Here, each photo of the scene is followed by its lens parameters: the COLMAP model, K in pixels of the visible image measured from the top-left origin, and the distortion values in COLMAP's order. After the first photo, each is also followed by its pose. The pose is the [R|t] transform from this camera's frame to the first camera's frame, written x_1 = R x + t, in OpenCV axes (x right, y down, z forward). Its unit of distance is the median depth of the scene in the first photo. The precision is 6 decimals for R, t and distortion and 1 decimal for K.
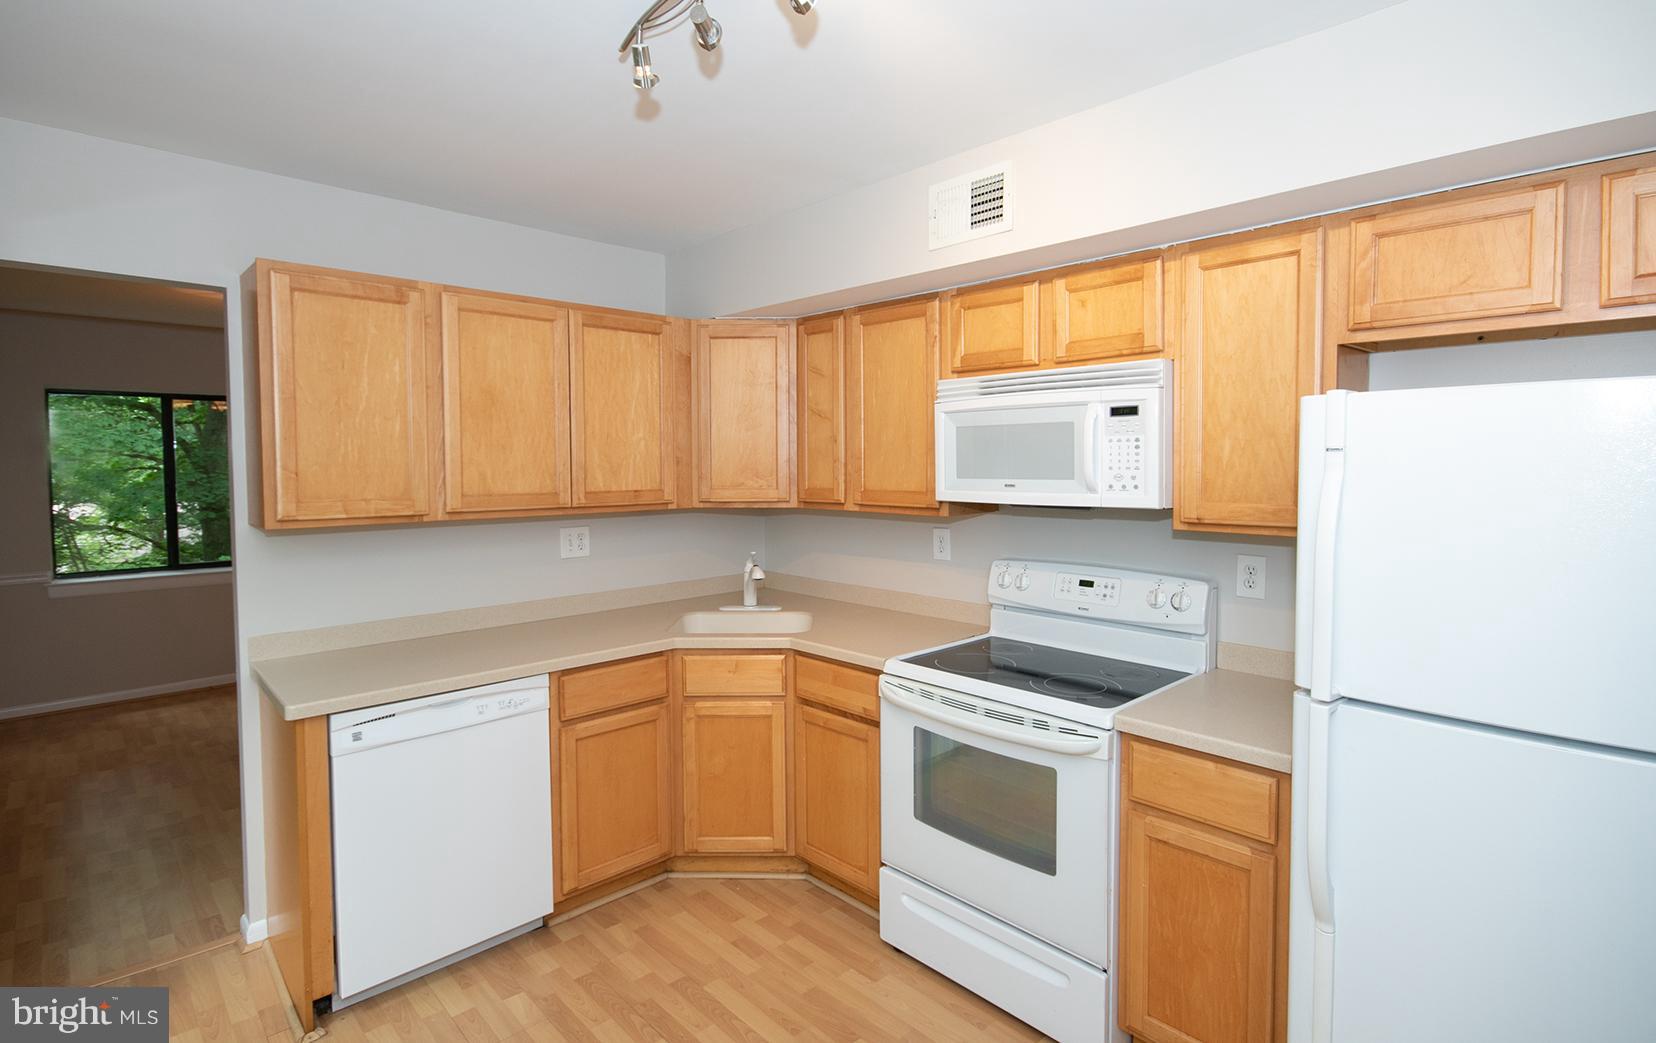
lens RADIAL K [[810.7, 0, 833.6], [0, 810.7, 498.3], [0, 0, 1]] dist [0.001868, -0.000840]
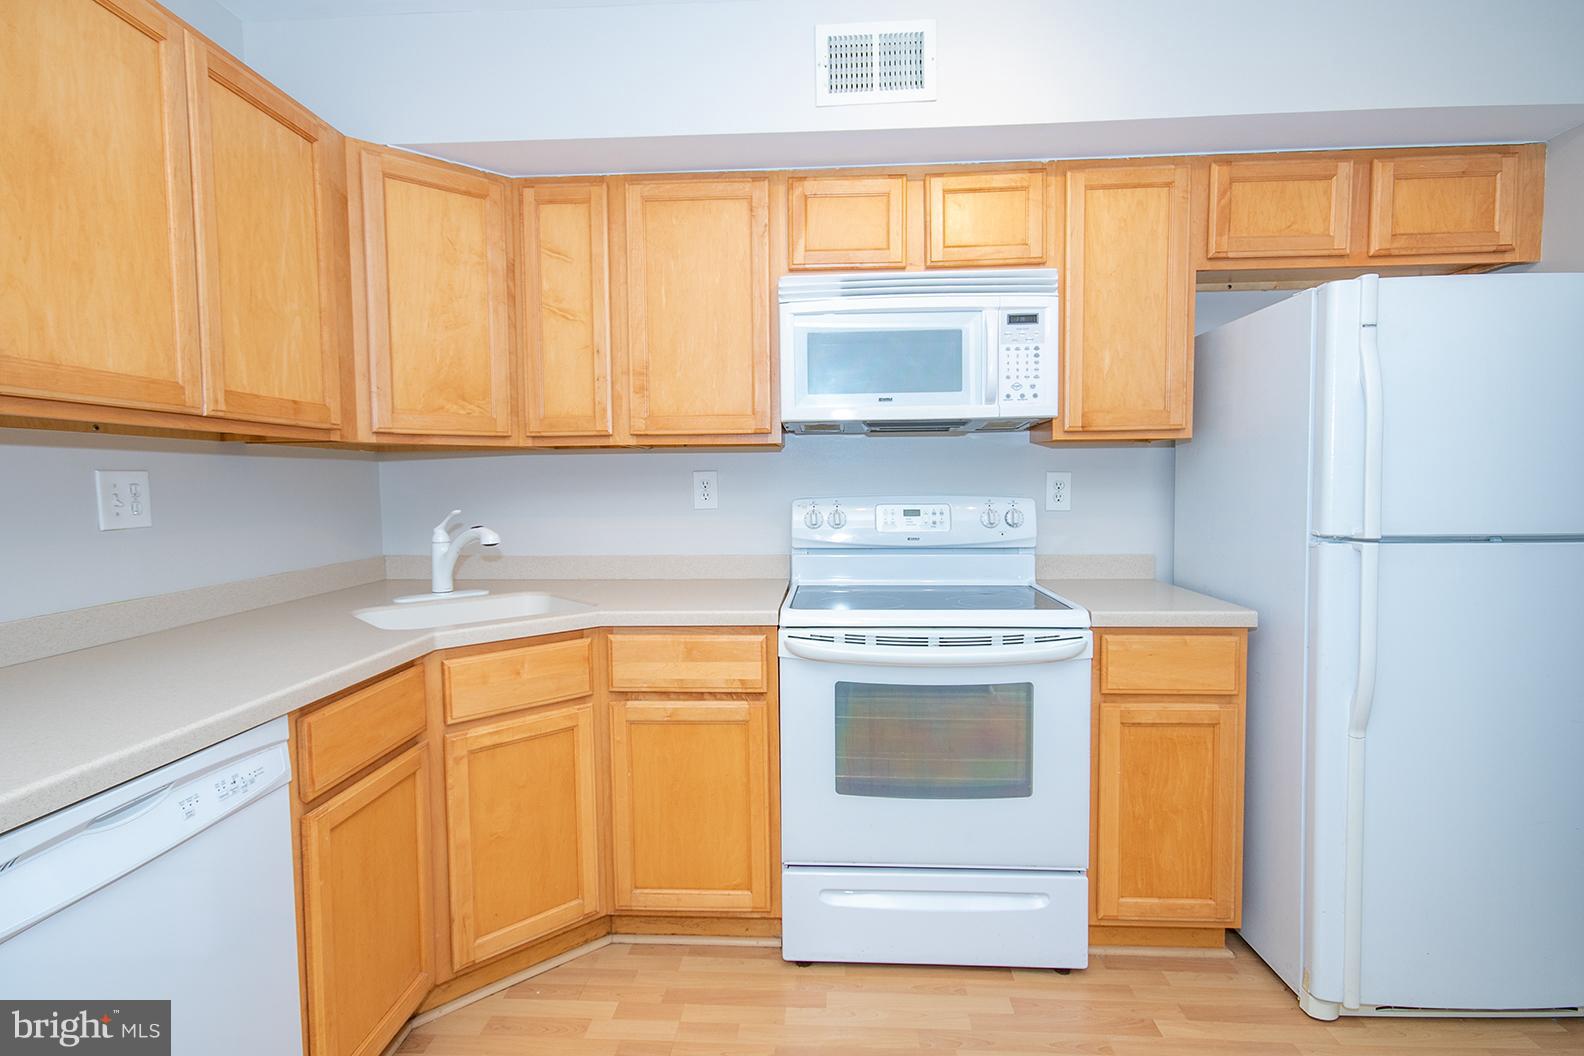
lens RADIAL K [[804.1, 0, 792.0], [0, 804.1, 528.0], [0, 0, 1]] dist [0.000308, -0.000256]
pose [[0.732805, -0.044461, 0.678985, -0.453624], [0.039125, 0.998965, 0.023187, 0.098155], [-0.679313, 0.009574, 0.733786, 0.406154]]
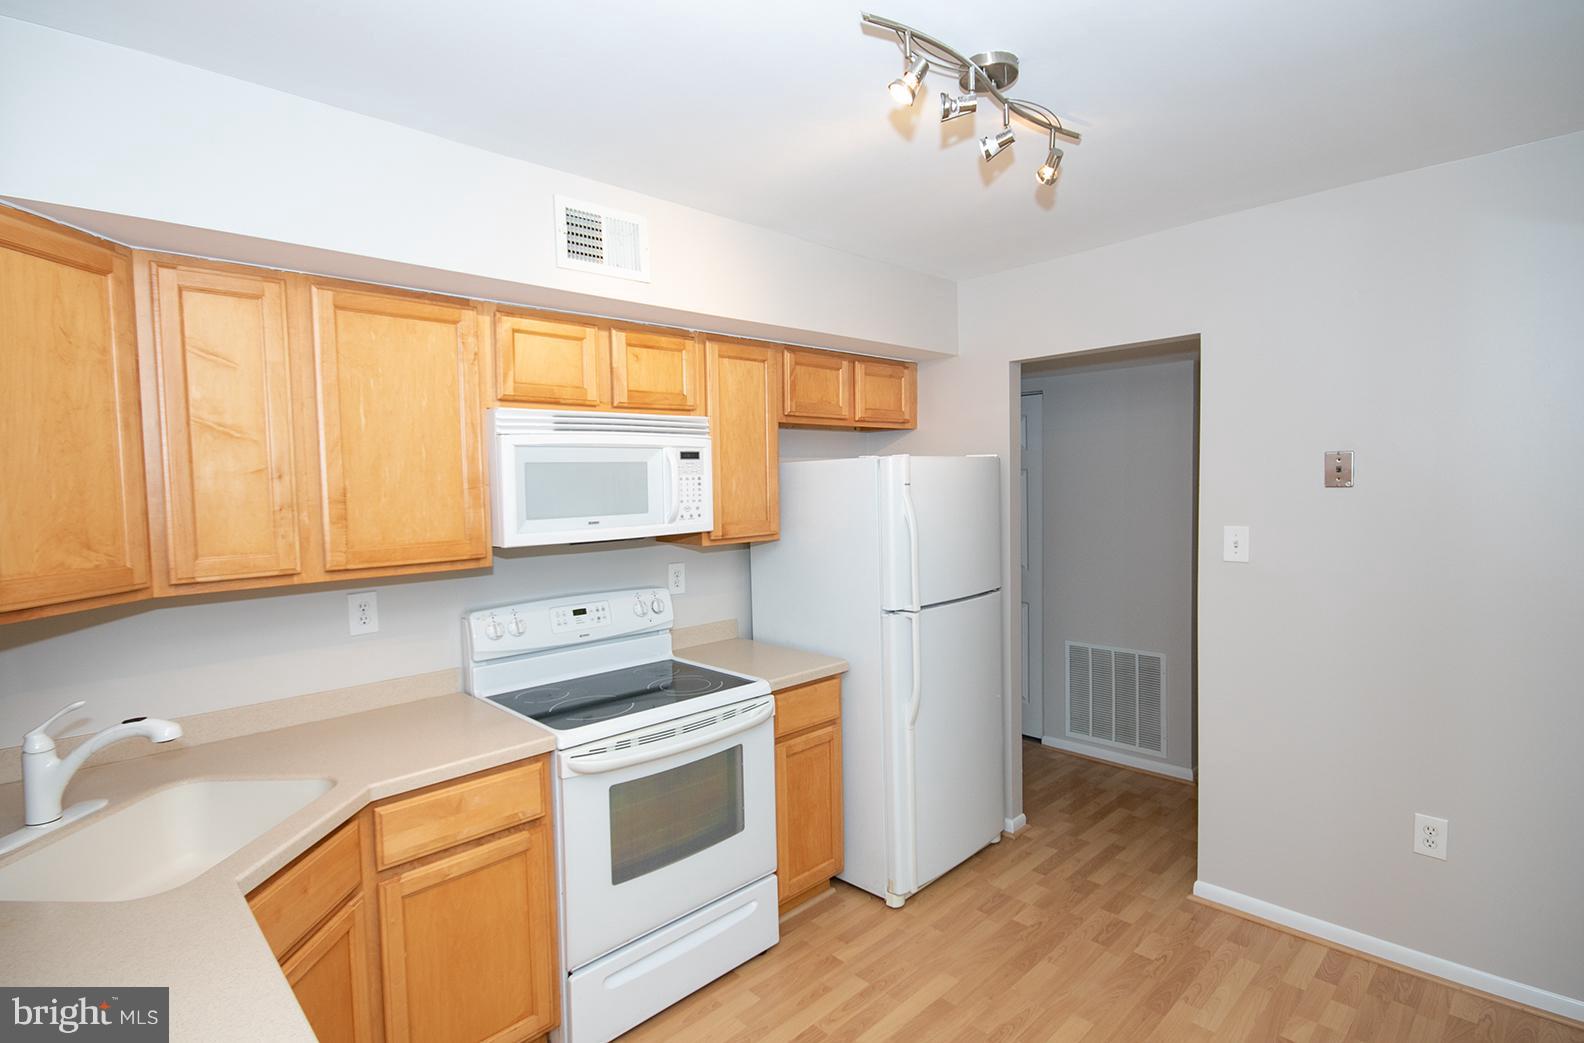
lens RADIAL K [[770.9, 0, 792.0], [0, 770.9, 521.5], [0, 0, 1]] dist [0.000110, 0.000709]
pose [[-0.002092, -0.050352, 0.998729, -0.718792], [0.066974, 0.996482, 0.050379, -0.047552], [-0.997753, 0.066994, 0.001287, 0.728955]]
